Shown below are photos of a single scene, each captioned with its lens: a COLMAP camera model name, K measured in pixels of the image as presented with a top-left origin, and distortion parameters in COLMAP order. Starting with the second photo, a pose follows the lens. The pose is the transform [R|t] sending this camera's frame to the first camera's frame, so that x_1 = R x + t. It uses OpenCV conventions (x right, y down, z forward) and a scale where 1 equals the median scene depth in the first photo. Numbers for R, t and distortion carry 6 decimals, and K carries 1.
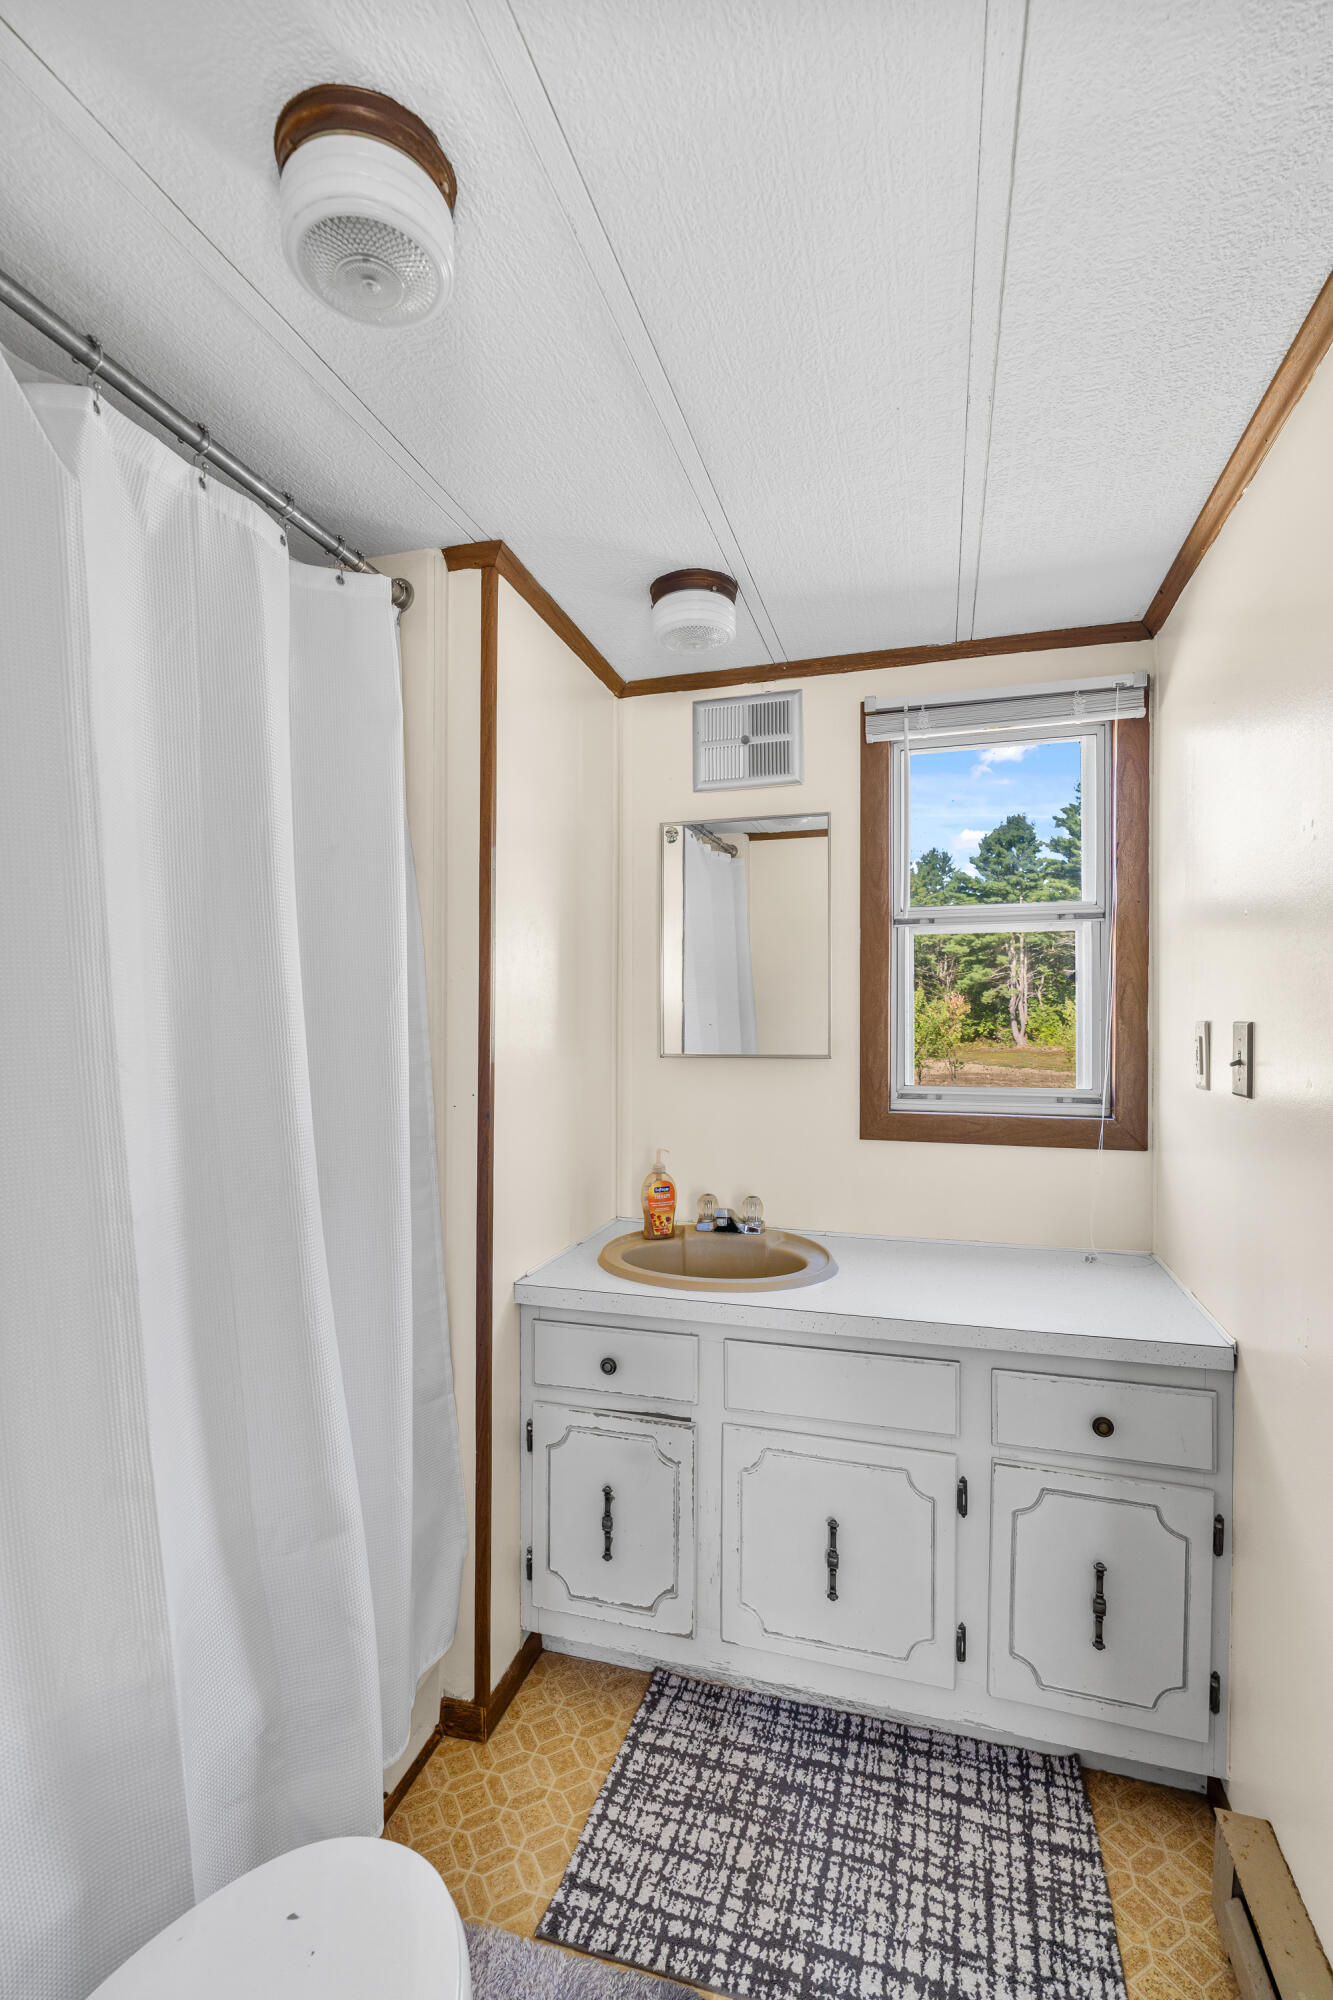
lens RADIAL K [[906.5, 0, 621.3], [0, 906.5, 1040.5], [0, 0, 1]] dist [-0.013549, 0.005593]
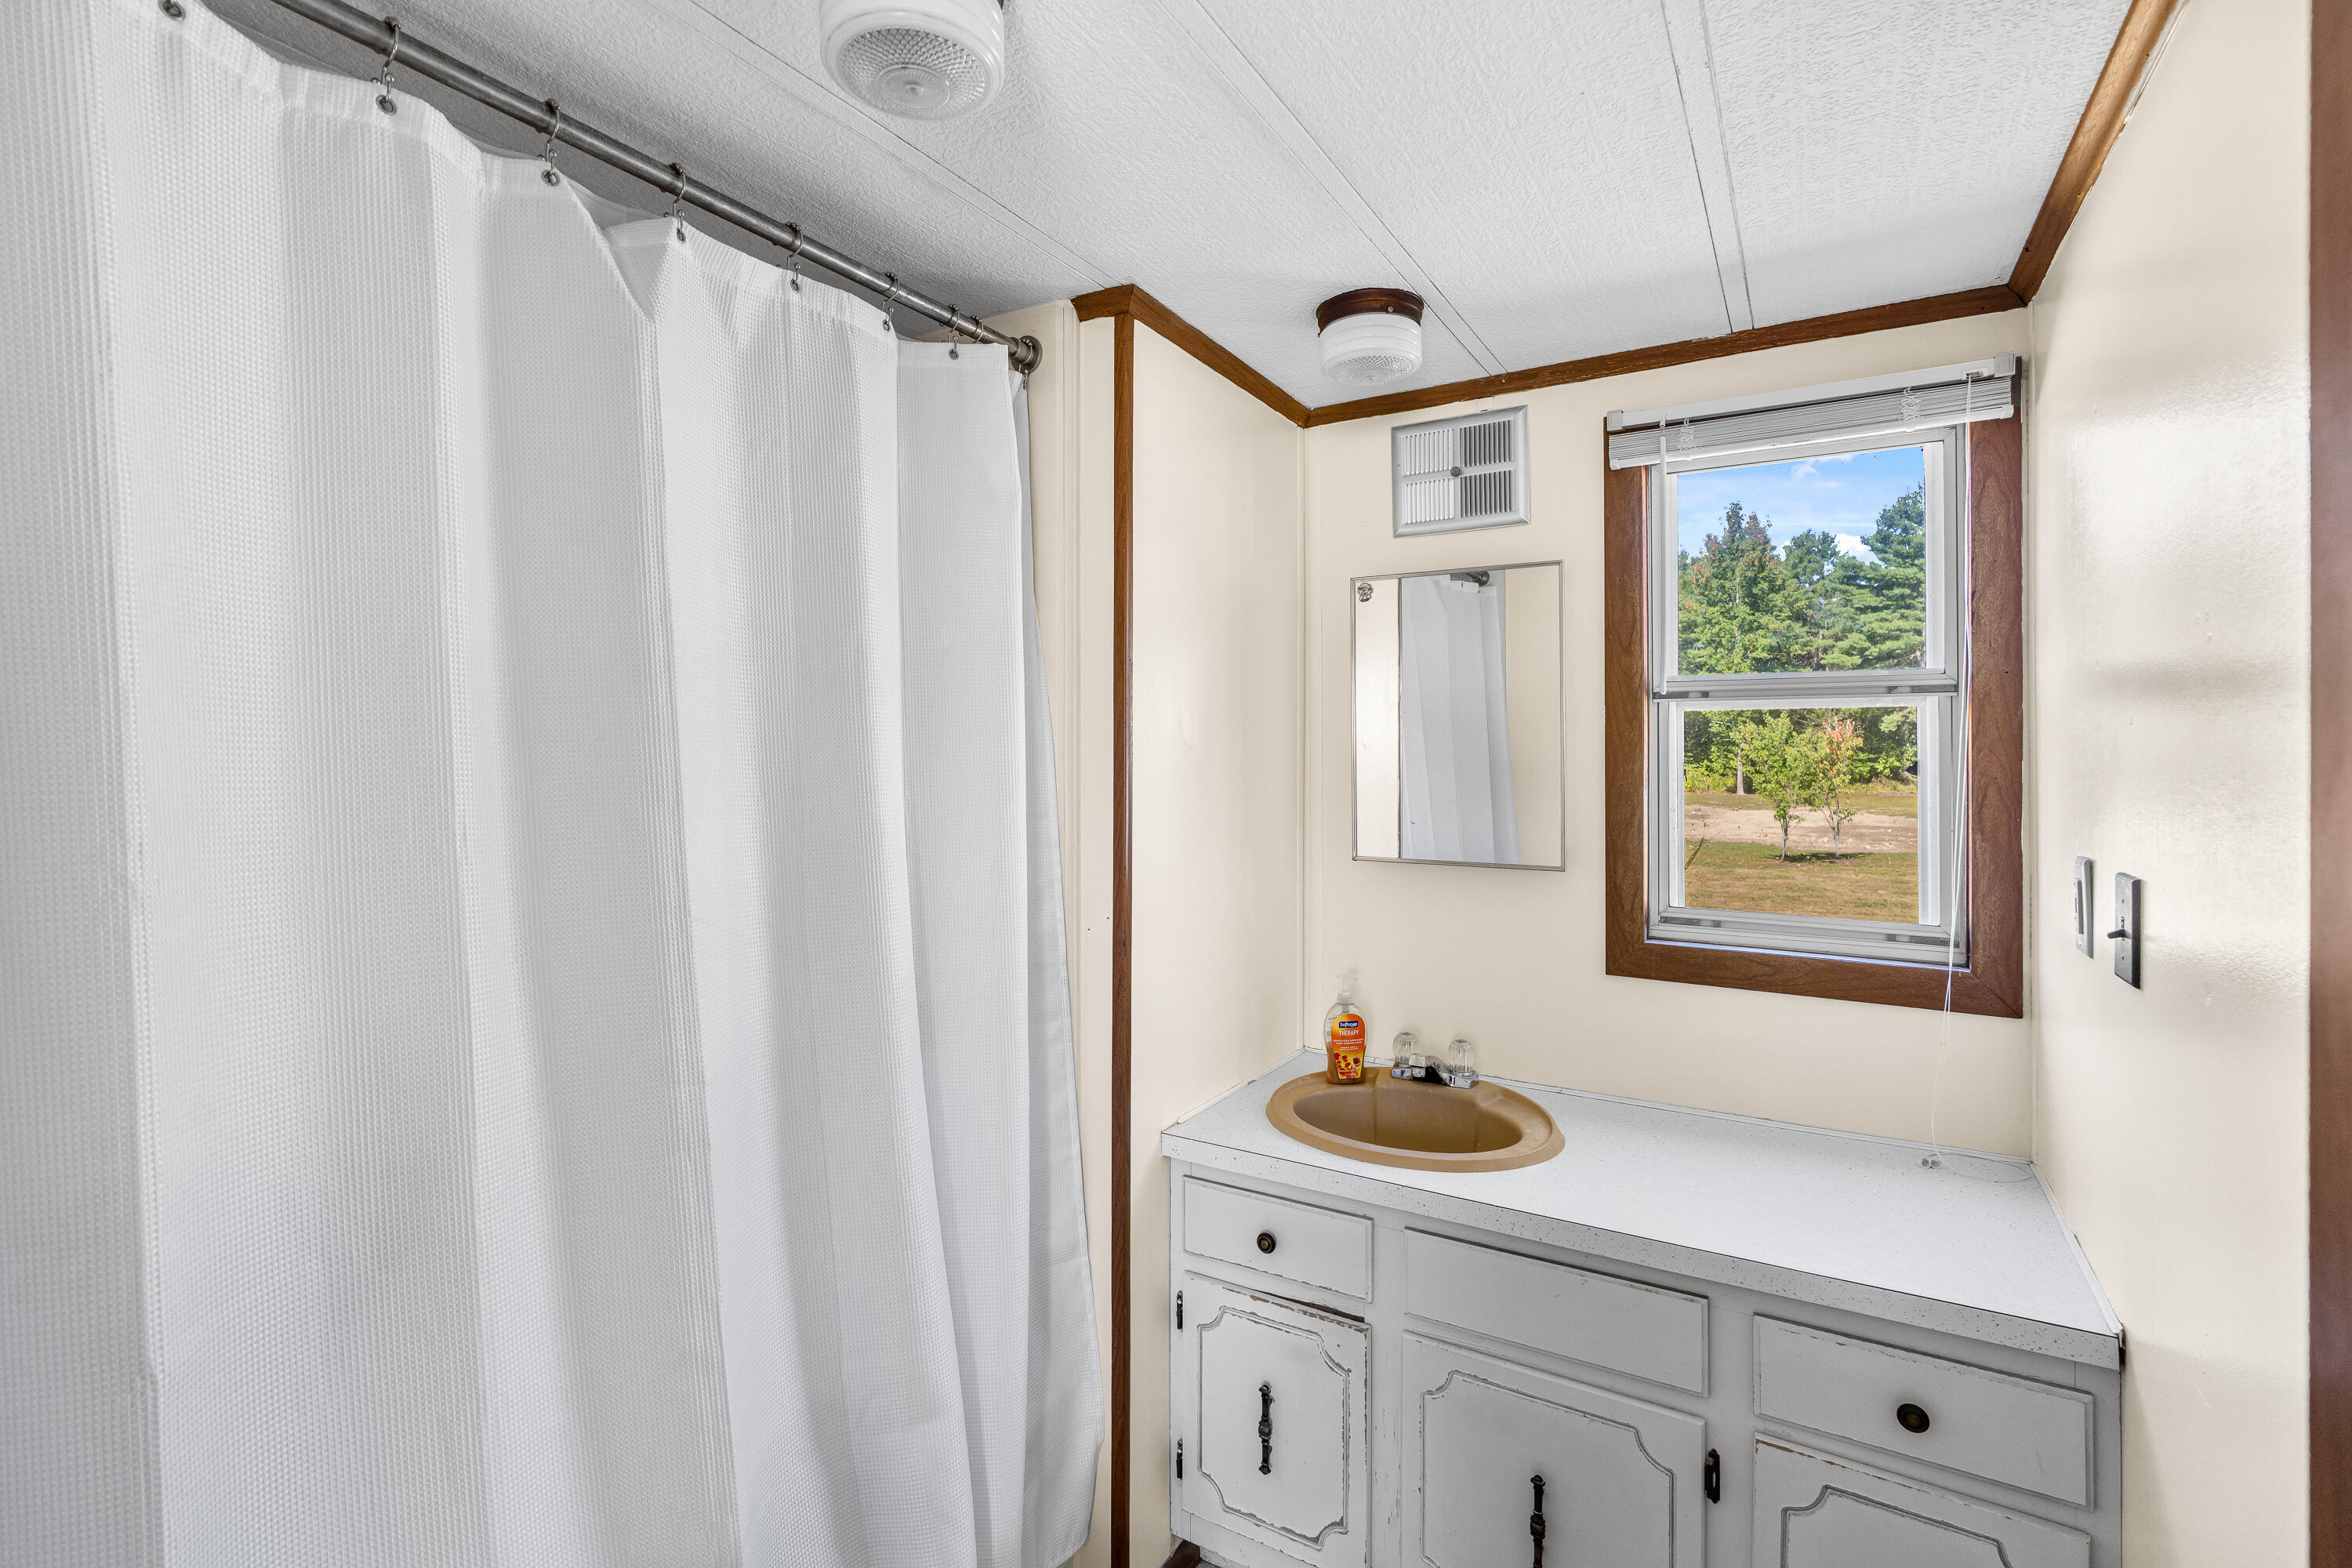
lens RADIAL K [[1066.0, 0, 1116.8], [0, 1066.0, 773.0], [0, 0, 1]] dist [-0.013549, 0.005593]
pose [[0.968968, -0.002670, -0.247172, 0.099631], [0.001333, 0.999984, -0.005573, -0.073952], [0.247183, 0.005071, 0.968956, 0.005215]]
